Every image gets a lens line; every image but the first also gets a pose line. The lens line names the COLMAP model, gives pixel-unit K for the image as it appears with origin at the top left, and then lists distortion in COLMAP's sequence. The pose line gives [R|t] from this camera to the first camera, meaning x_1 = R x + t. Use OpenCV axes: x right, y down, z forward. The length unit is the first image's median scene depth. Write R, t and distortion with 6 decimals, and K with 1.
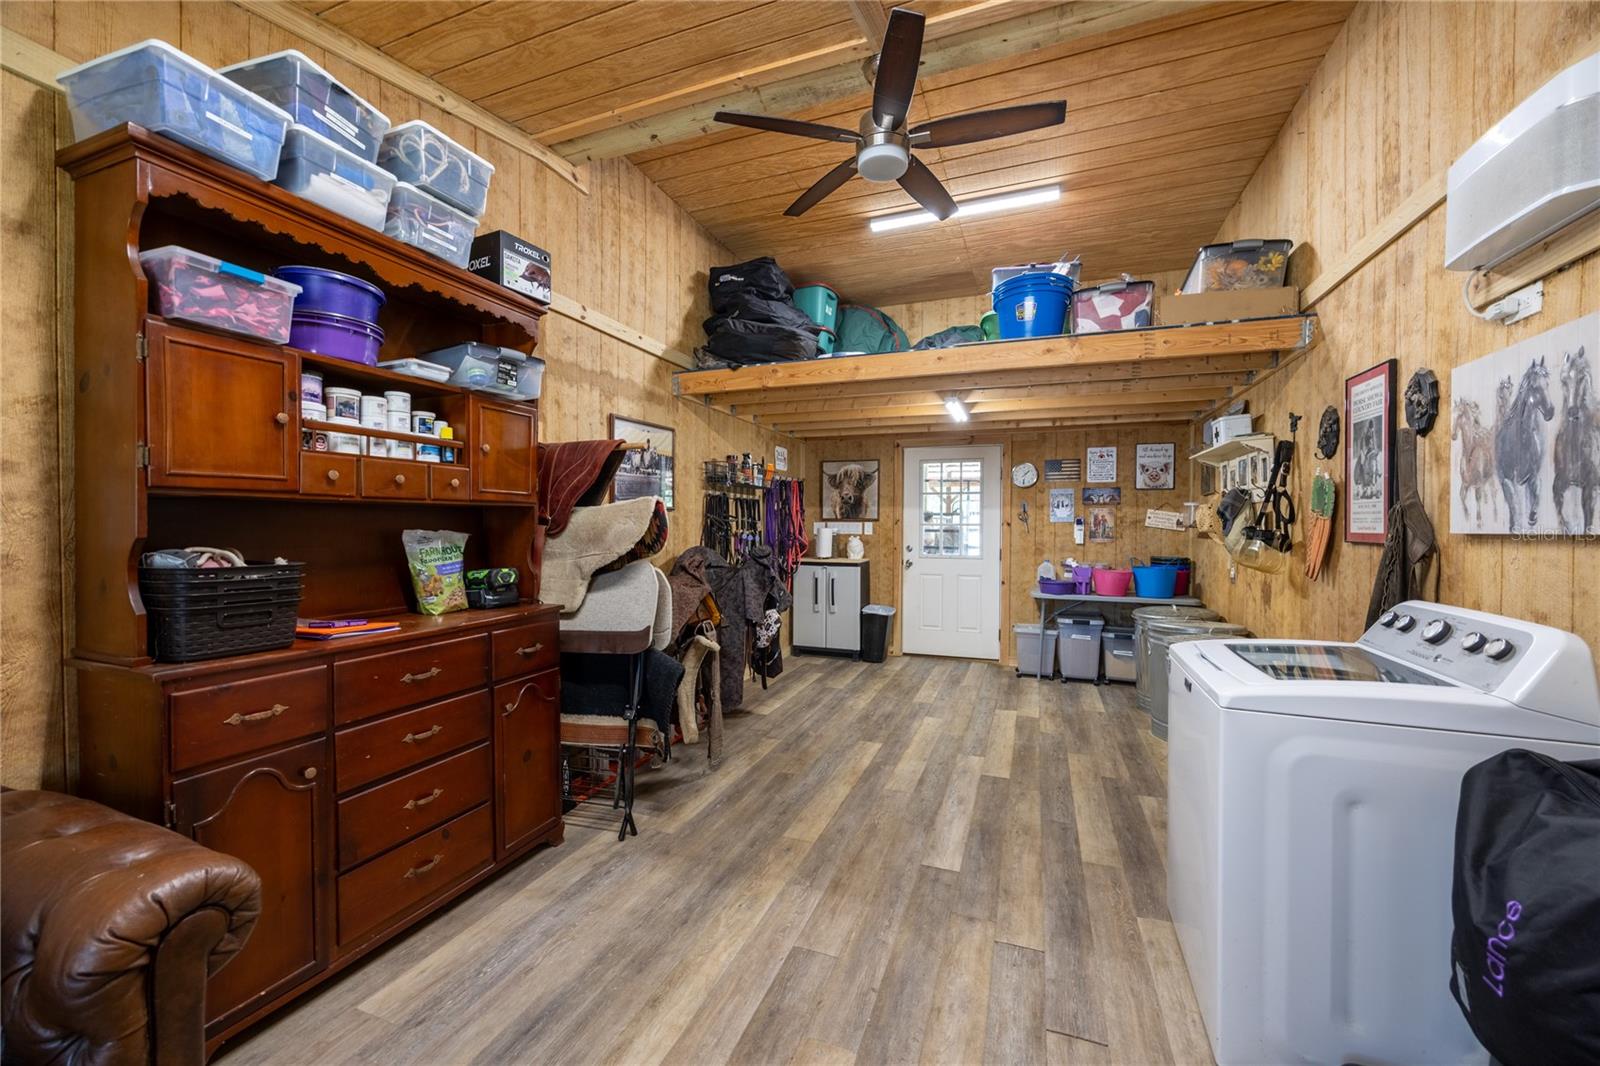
lens RADIAL K [[614.3, 0, 802.8], [0, 614.3, 533.9], [0, 0, 1]] dist [0.001629, 0.000465]
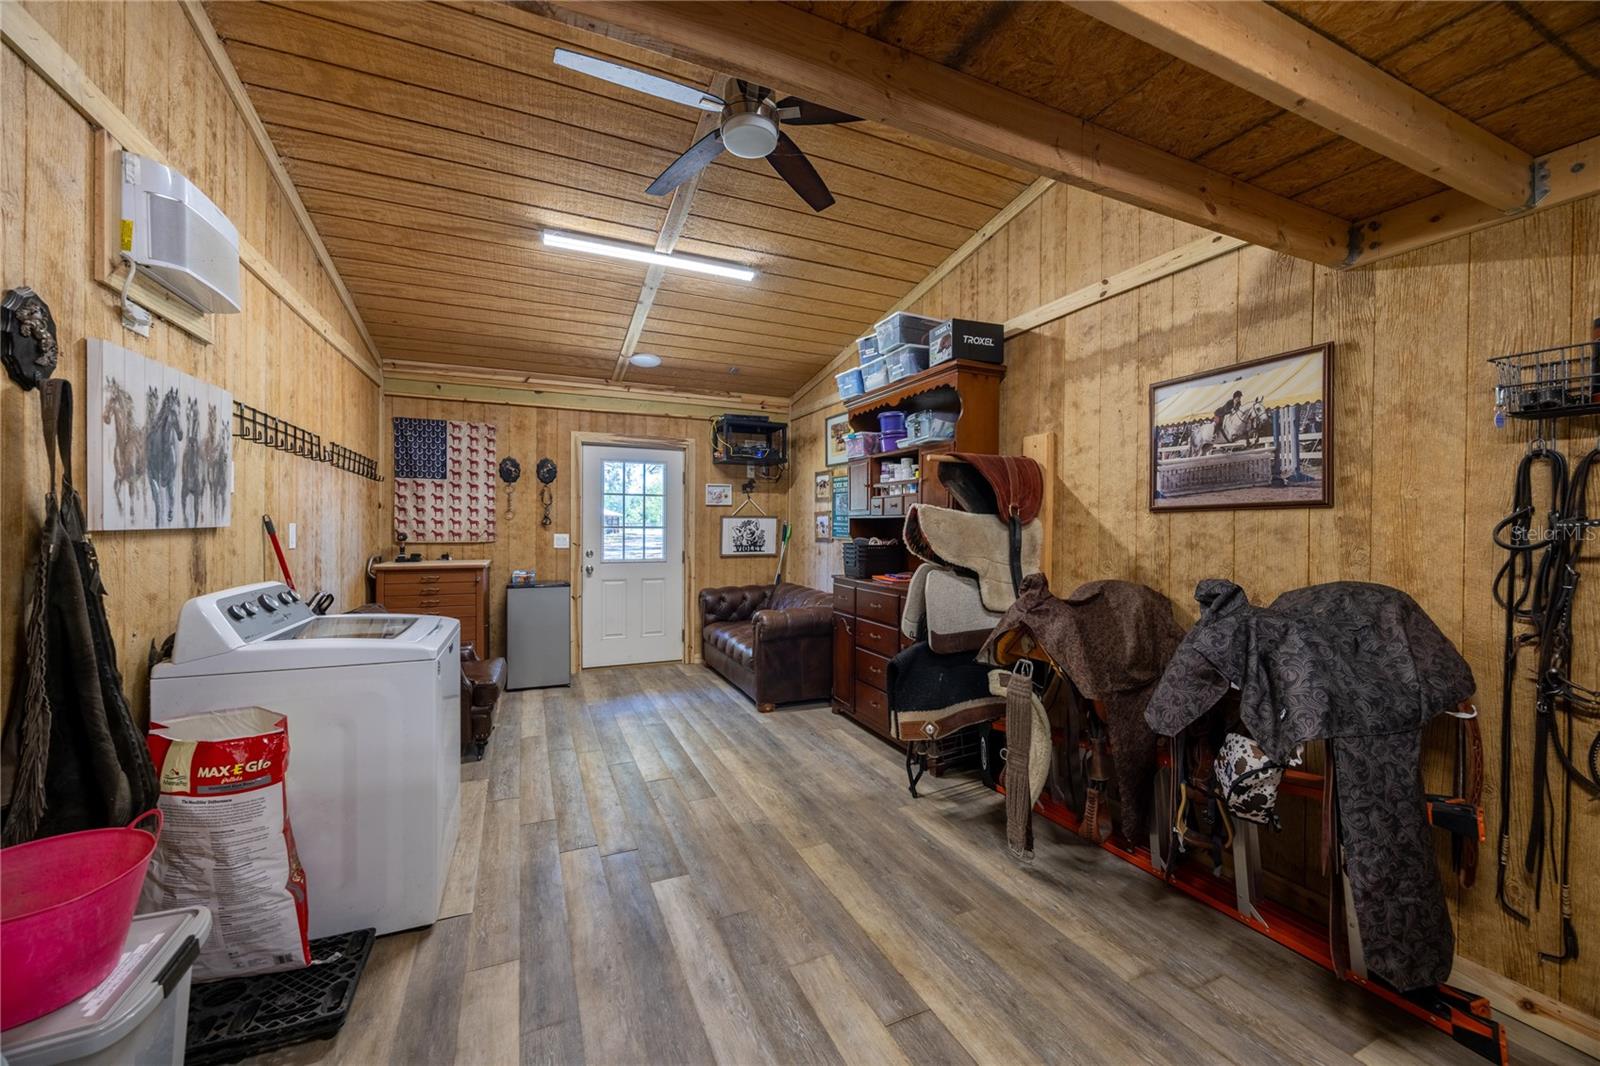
lens RADIAL K [[614.3, 0, 802.8], [0, 614.3, 533.9], [0, 0, 1]] dist [0.001629, 0.000465]
pose [[-0.702557, -0.001511, -0.711626, 0.749460], [-0.022395, 0.999549, 0.019987, -0.026754], [0.711275, 0.029979, -0.702275, 1.767284]]
